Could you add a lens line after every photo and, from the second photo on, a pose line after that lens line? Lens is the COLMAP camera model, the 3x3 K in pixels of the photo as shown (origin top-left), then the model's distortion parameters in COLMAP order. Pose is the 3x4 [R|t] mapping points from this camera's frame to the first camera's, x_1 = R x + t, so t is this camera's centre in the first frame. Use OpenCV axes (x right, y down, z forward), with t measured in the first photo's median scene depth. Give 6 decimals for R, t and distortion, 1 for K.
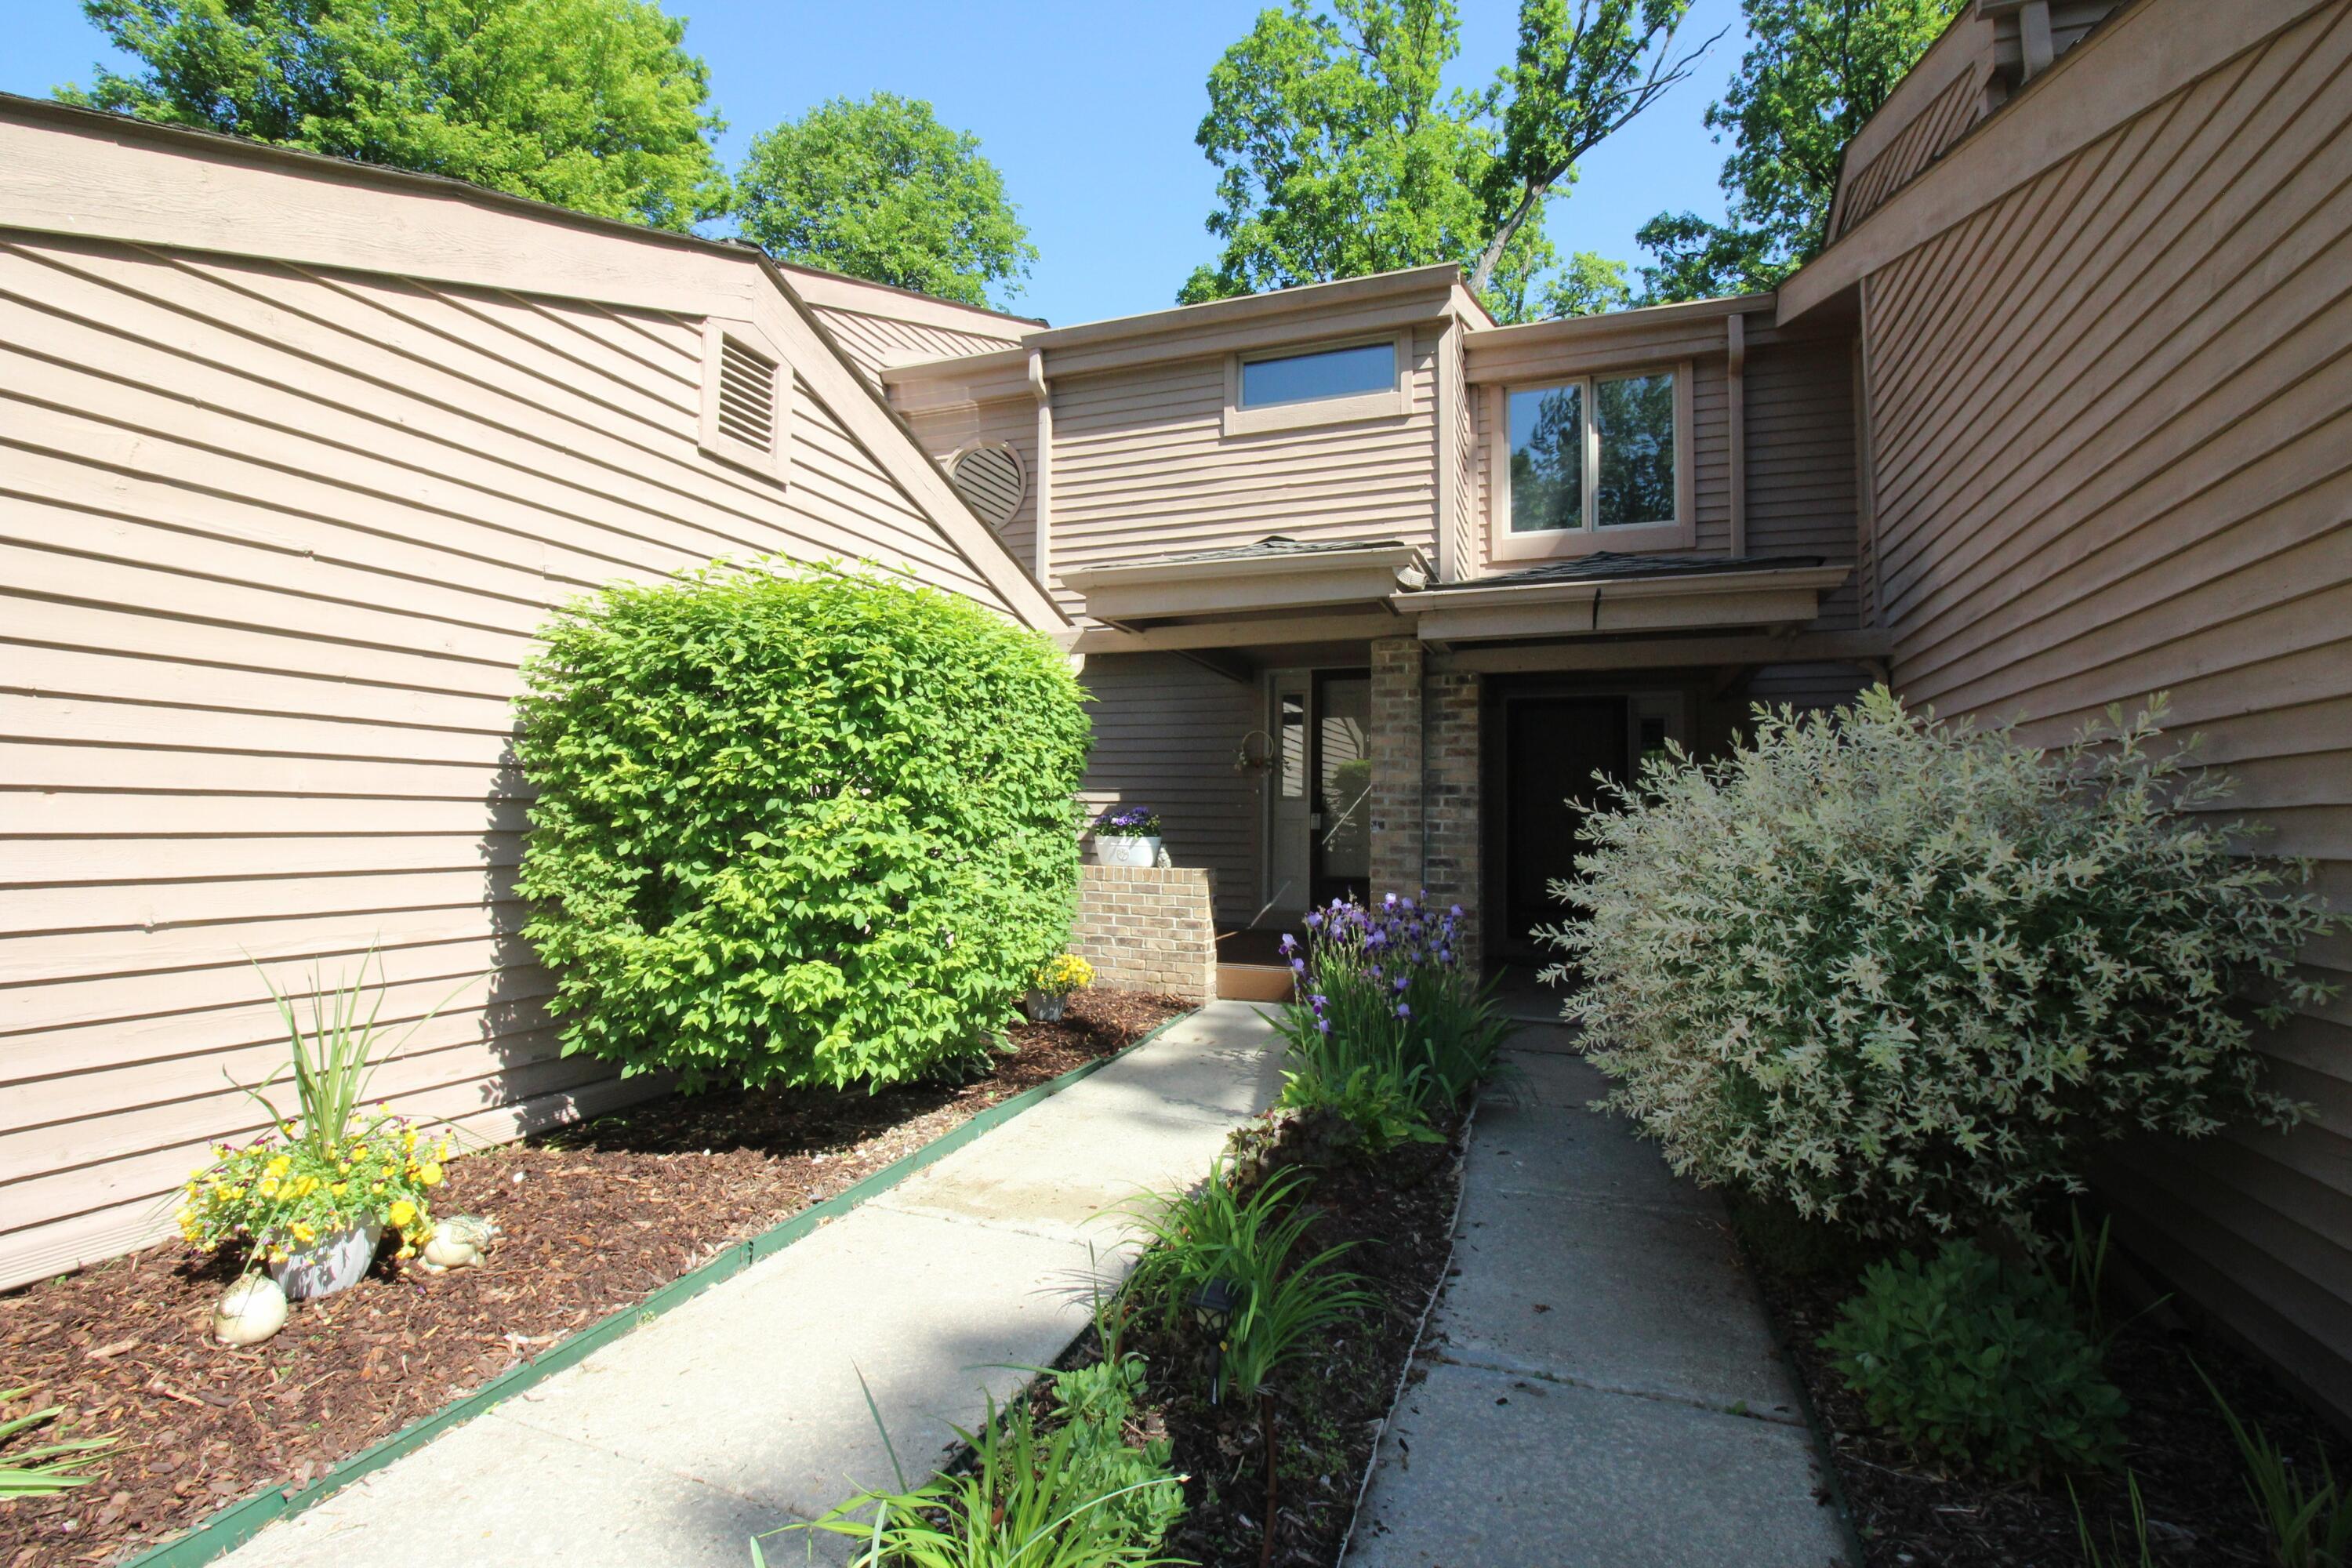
lens RADIAL K [[1084.7, 0, 1169.0], [0, 1084.7, 758.4], [0, 0, 1]] dist [0.002061, -0.014511]
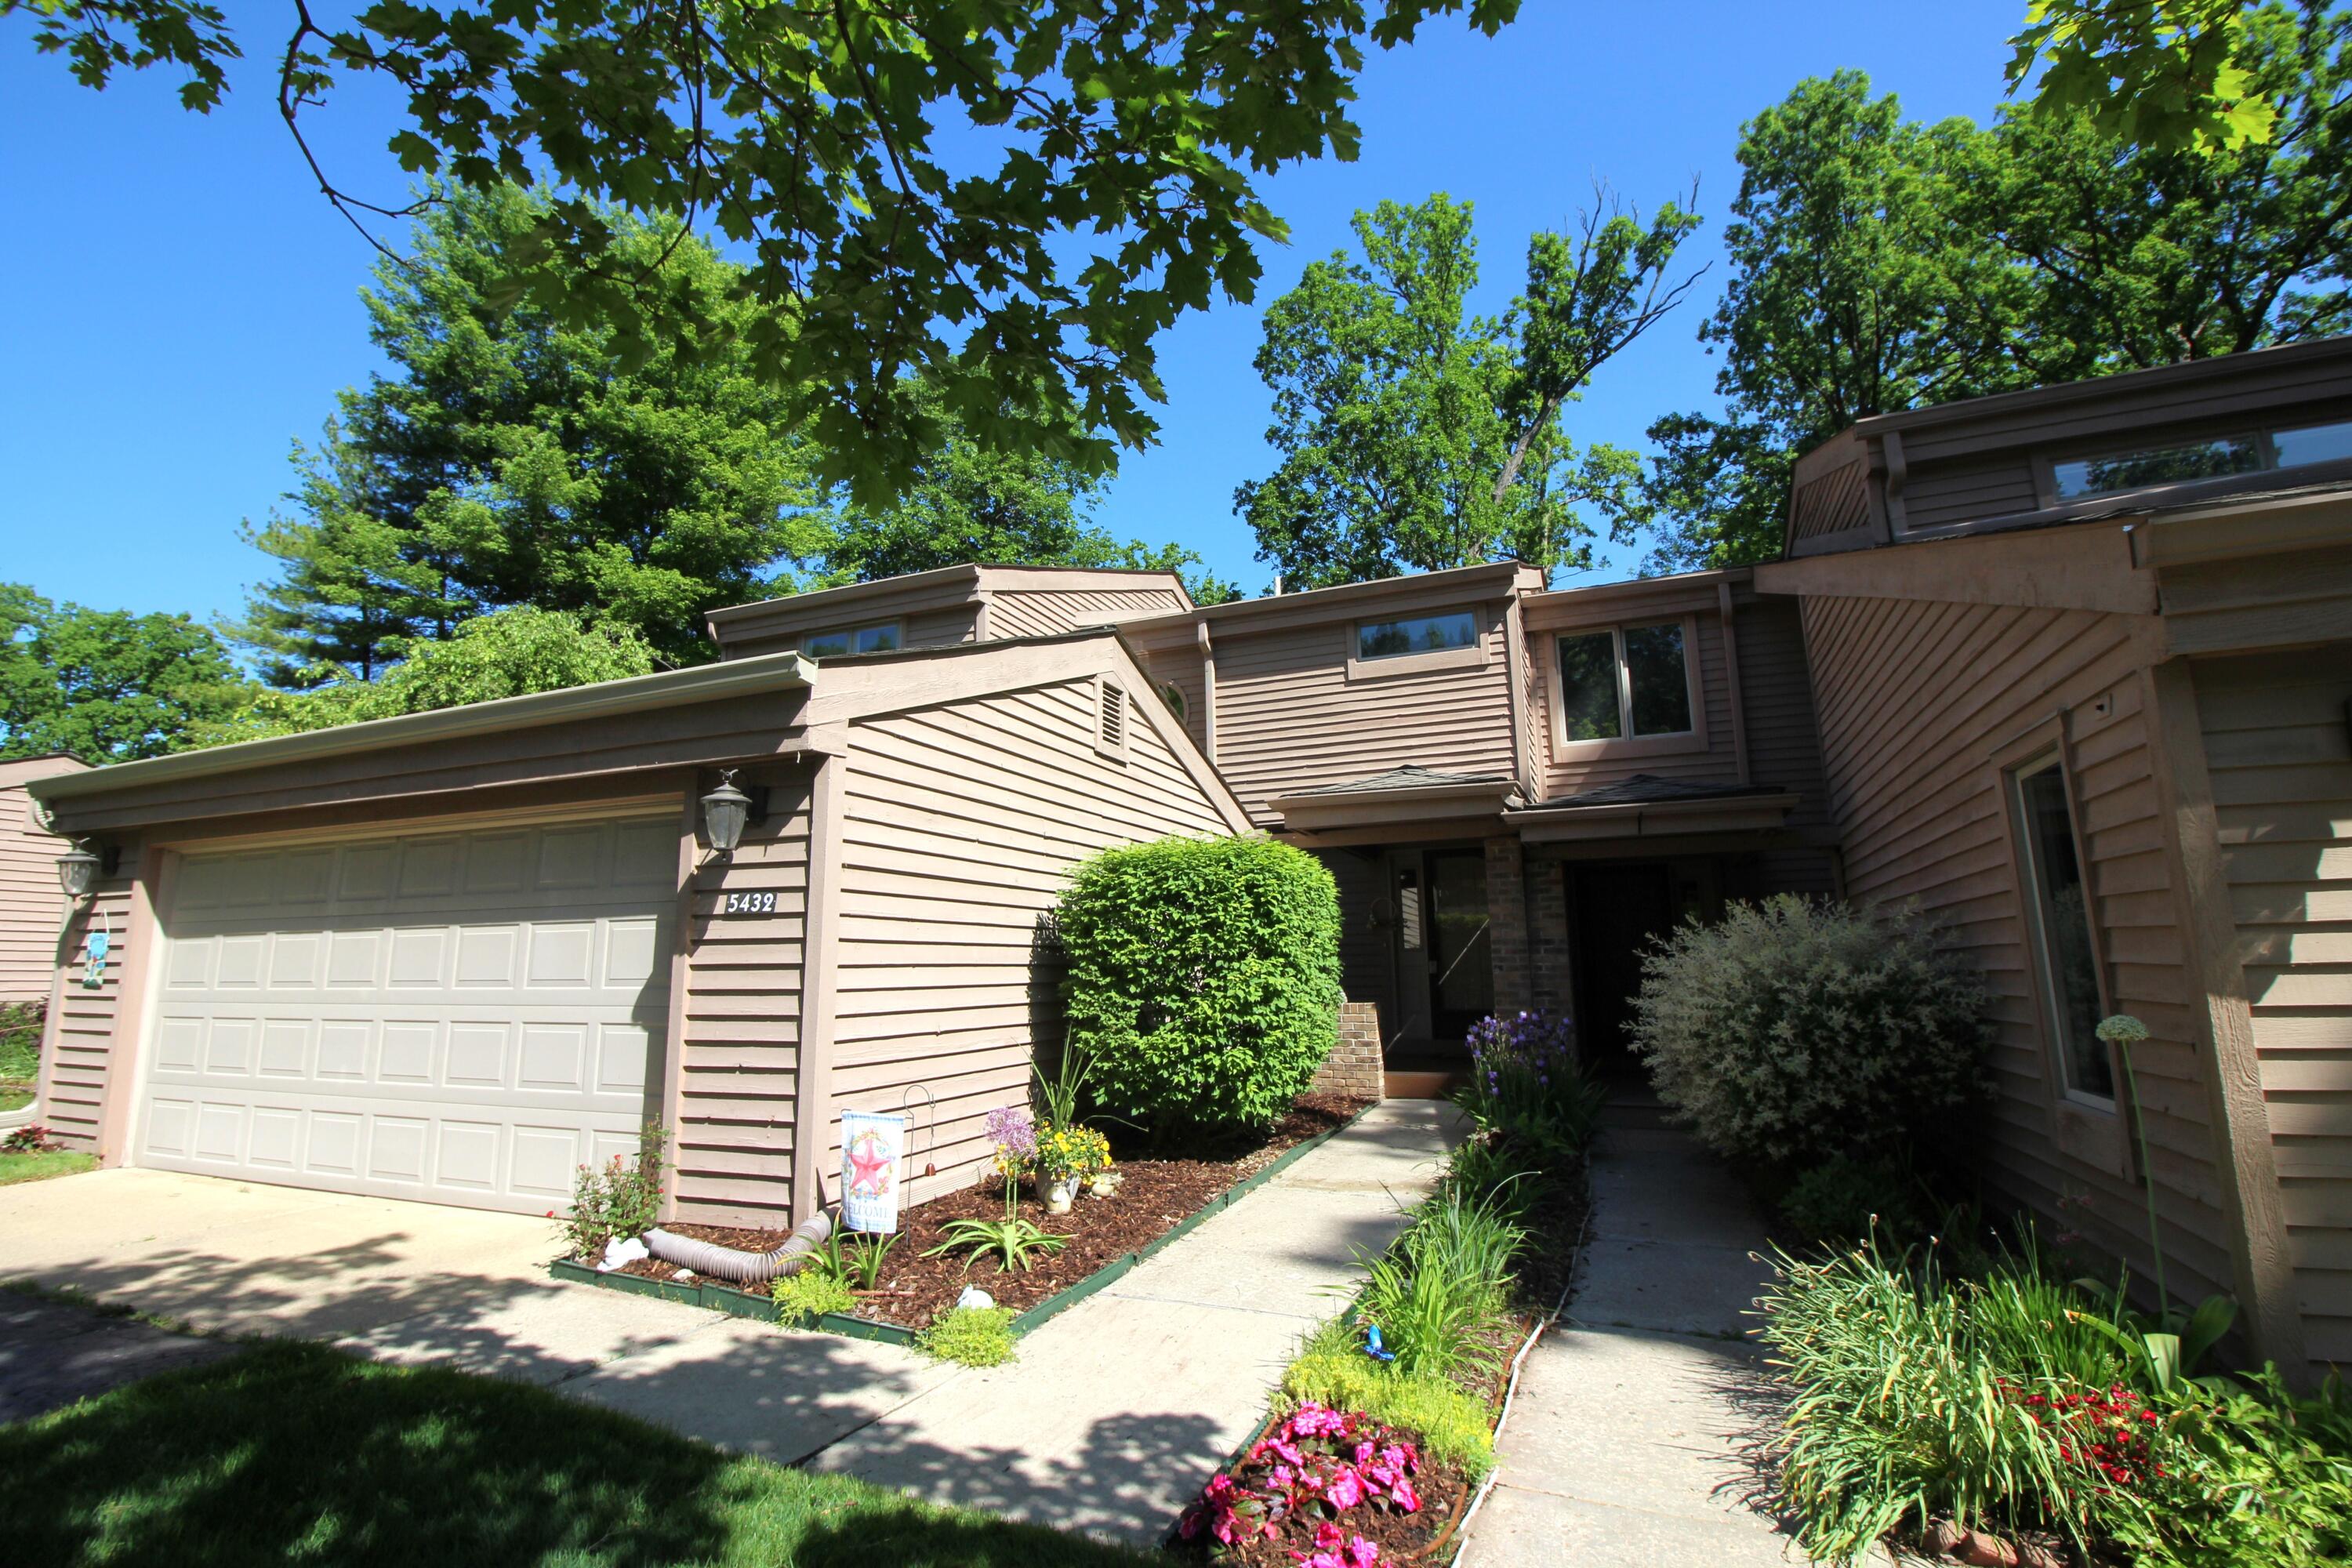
lens RADIAL K [[1067.8, 0, 1177.5], [0, 1067.8, 771.0], [0, 0, 1]] dist [0.012439, -0.011219]
pose [[0.998968, -0.032503, -0.031711, -0.190218], [0.028137, 0.991172, -0.129564, -0.027435], [0.035643, 0.128538, 0.991064, -0.483934]]
